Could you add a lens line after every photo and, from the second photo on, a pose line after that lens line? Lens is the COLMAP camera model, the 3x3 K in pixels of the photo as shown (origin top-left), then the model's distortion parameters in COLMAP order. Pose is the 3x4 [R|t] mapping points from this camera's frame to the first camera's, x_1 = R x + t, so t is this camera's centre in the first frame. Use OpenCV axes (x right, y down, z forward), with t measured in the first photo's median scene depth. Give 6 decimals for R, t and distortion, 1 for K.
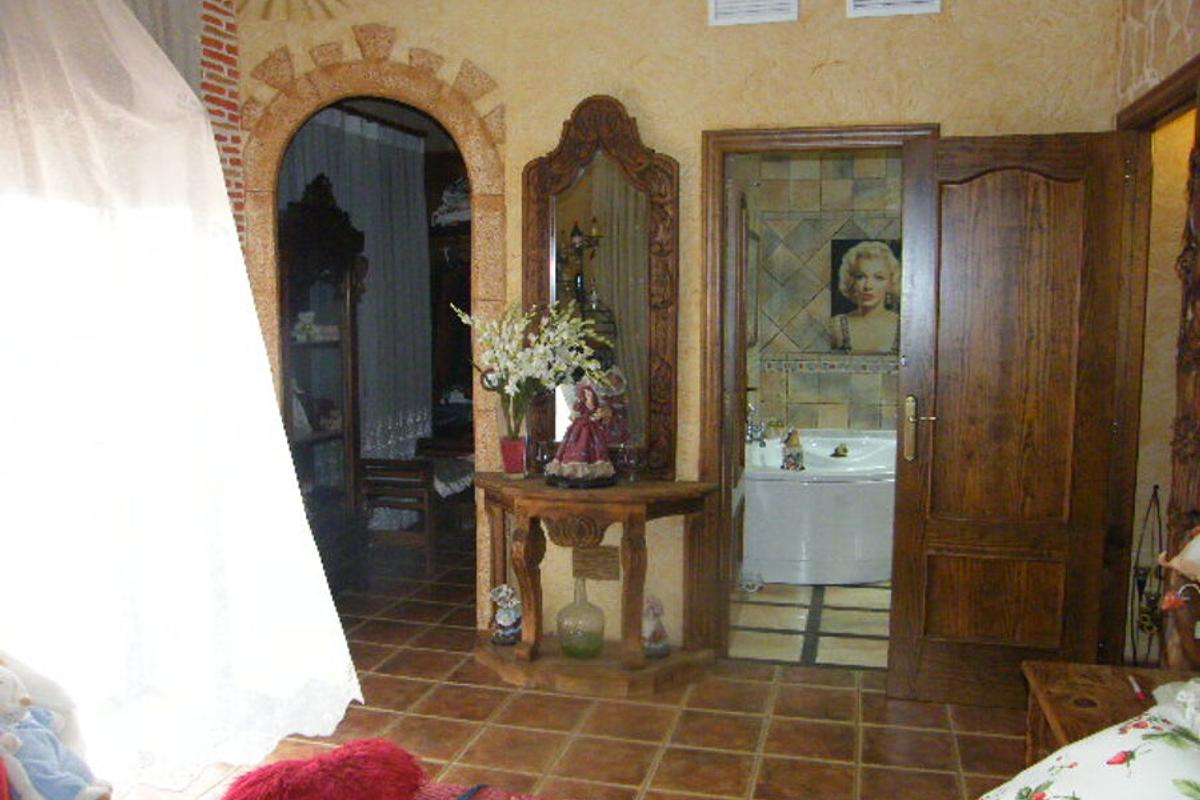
lens RADIAL K [[992.3, 0, 600.7], [0, 992.3, 401.8], [0, 0, 1]] dist [-0.074999, 0.020772]
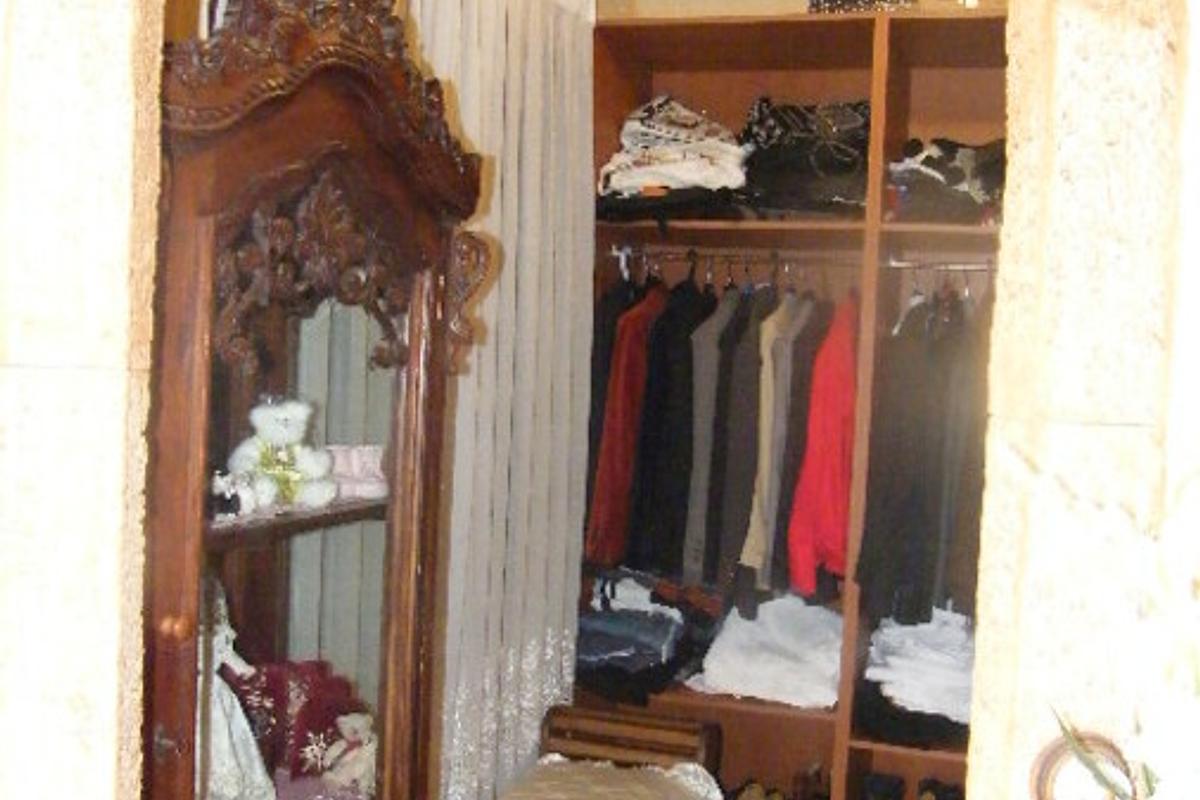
lens RADIAL K [[992.3, 0, 600.0], [0, 992.3, 396.8], [0, 0, 1]] dist [-0.074999, 0.020772]
pose [[0.998585, 0.053067, 0.003562, -0.199200], [-0.052787, 0.997060, -0.055544, -0.079991], [-0.006500, 0.055277, 0.998450, 0.686067]]
